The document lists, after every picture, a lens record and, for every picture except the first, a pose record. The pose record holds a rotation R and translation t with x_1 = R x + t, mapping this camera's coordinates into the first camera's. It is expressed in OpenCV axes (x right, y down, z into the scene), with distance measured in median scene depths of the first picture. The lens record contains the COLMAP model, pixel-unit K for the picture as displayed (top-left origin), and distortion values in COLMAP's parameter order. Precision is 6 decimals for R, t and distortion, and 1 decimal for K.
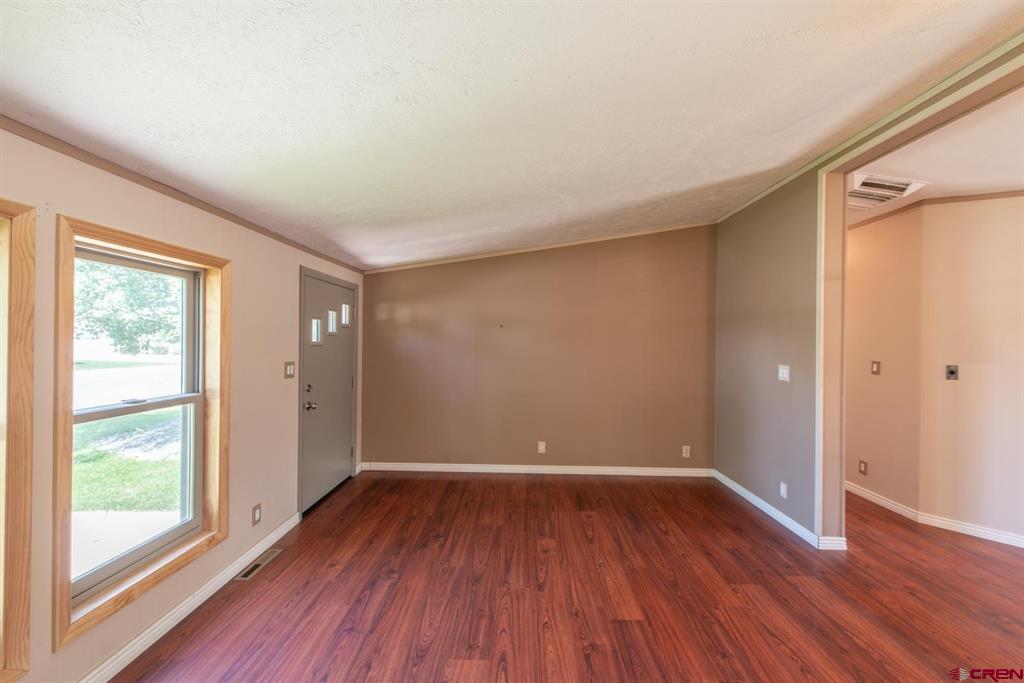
lens RADIAL K [[400.4, 0, 514.1], [0, 400.4, 342.7], [0, 0, 1]] dist [0.012566, -0.003566]
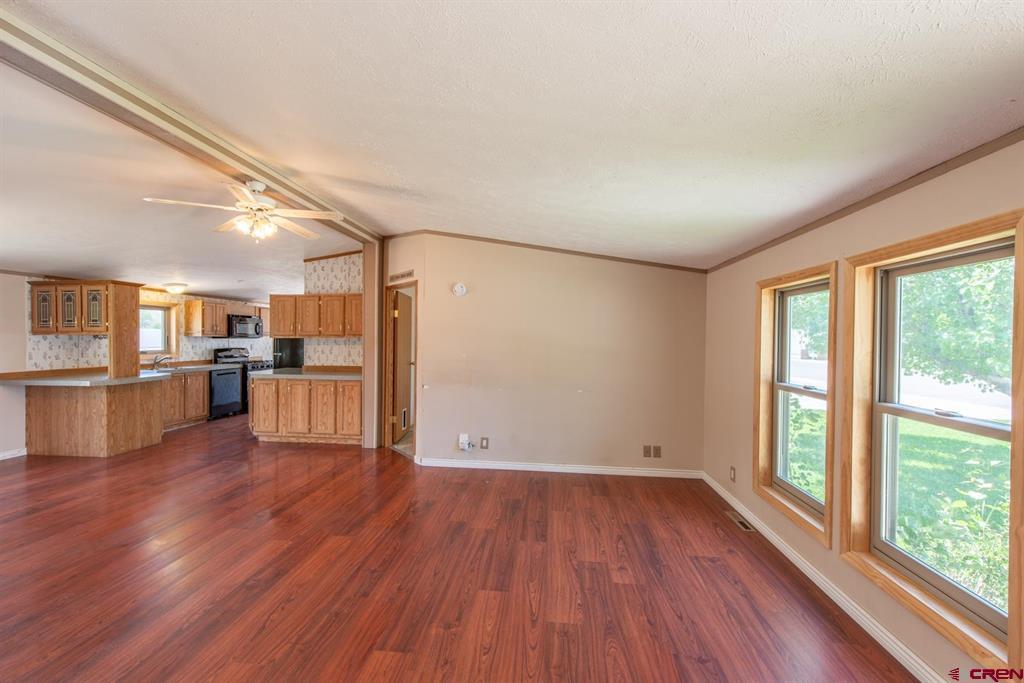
lens RADIAL K [[400.4, 0, 513.9], [0, 400.4, 339.8], [0, 0, 1]] dist [0.012566, -0.003566]
pose [[-0.996511, -0.021133, 0.080737, -0.036413], [-0.020309, 0.999733, 0.011013, -0.008196], [-0.080948, 0.009334, -0.996675, 1.675230]]
